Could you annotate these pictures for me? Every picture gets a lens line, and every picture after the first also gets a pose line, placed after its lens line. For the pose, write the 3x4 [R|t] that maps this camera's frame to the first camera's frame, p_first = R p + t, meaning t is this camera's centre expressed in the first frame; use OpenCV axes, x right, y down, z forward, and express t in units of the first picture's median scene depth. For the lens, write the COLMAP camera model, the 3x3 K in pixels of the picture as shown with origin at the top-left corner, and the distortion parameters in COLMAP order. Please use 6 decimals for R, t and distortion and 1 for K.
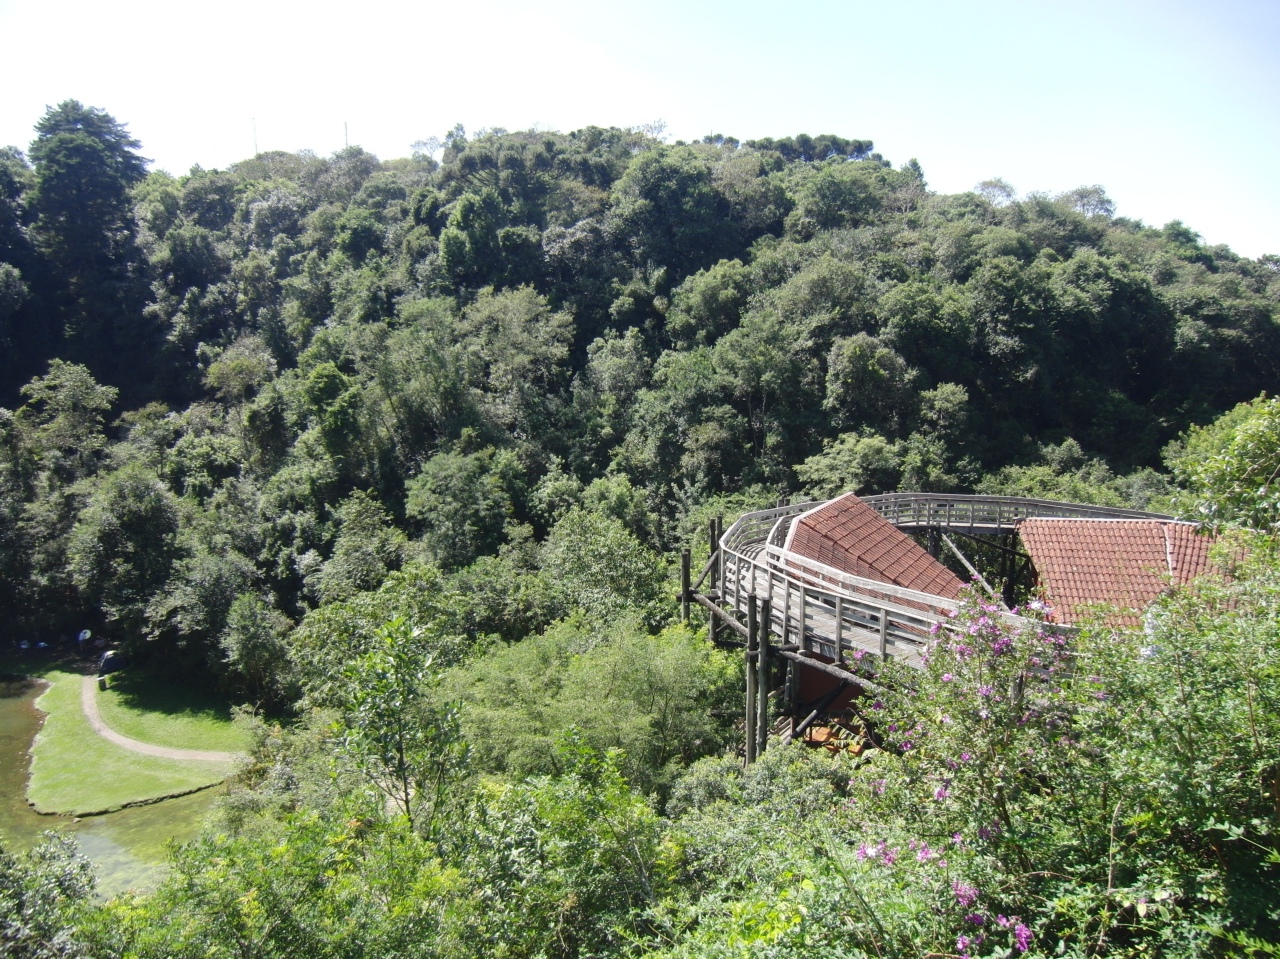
lens RADIAL K [[912.6, 0, 639.8], [0, 912.6, 476.0], [0, 0, 1]] dist [-0.049941, 0.054846]
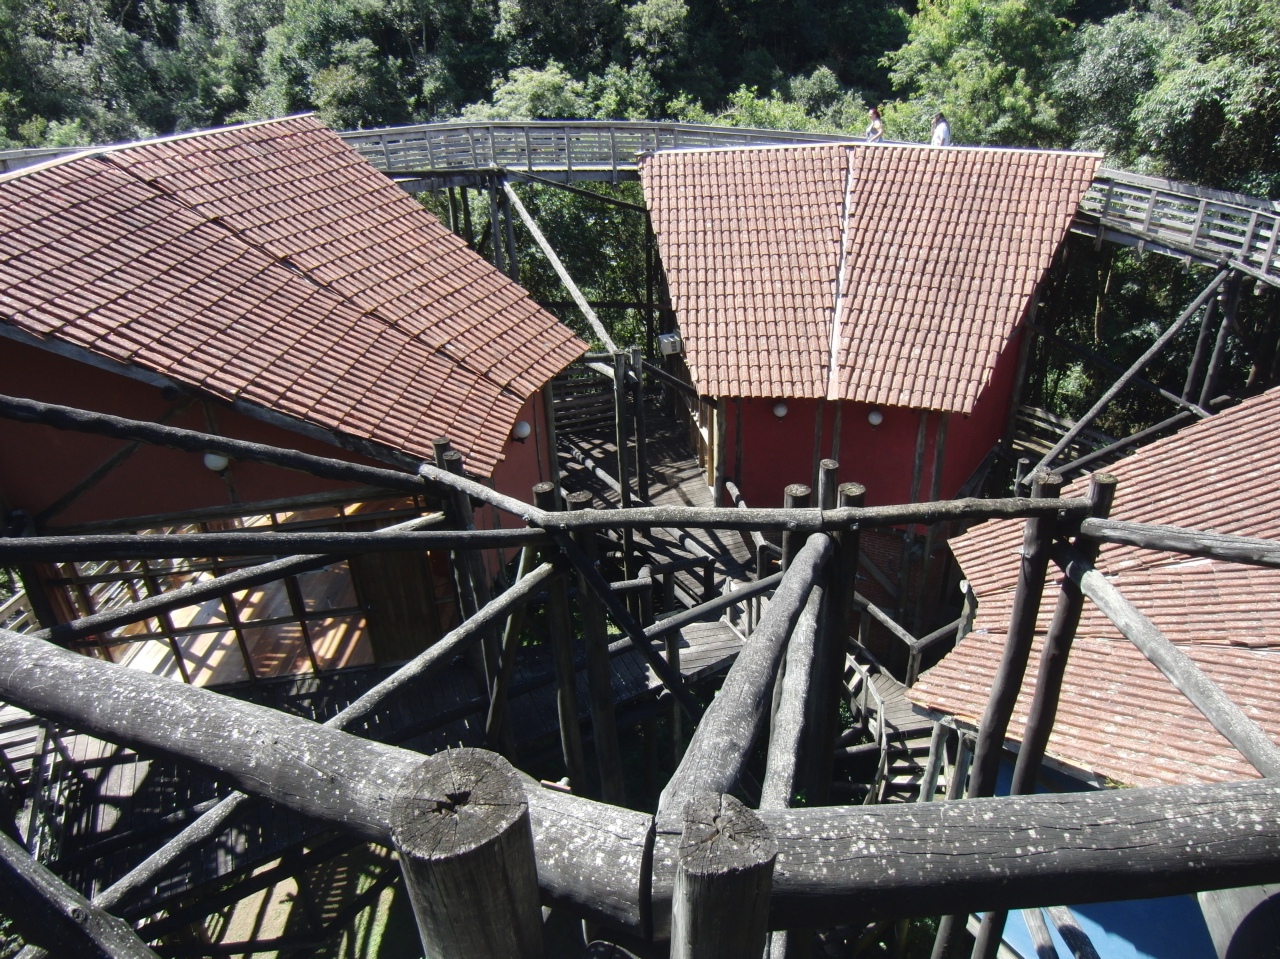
lens RADIAL K [[912.6, 0, 665.1], [0, 912.6, 482.2], [0, 0, 1]] dist [-0.049941, 0.054846]
pose [[0.984541, -0.103270, 0.141469, 0.207417], [0.053384, 0.946189, 0.319182, 0.041117], [-0.166818, -0.306696, 0.937075, 0.206388]]
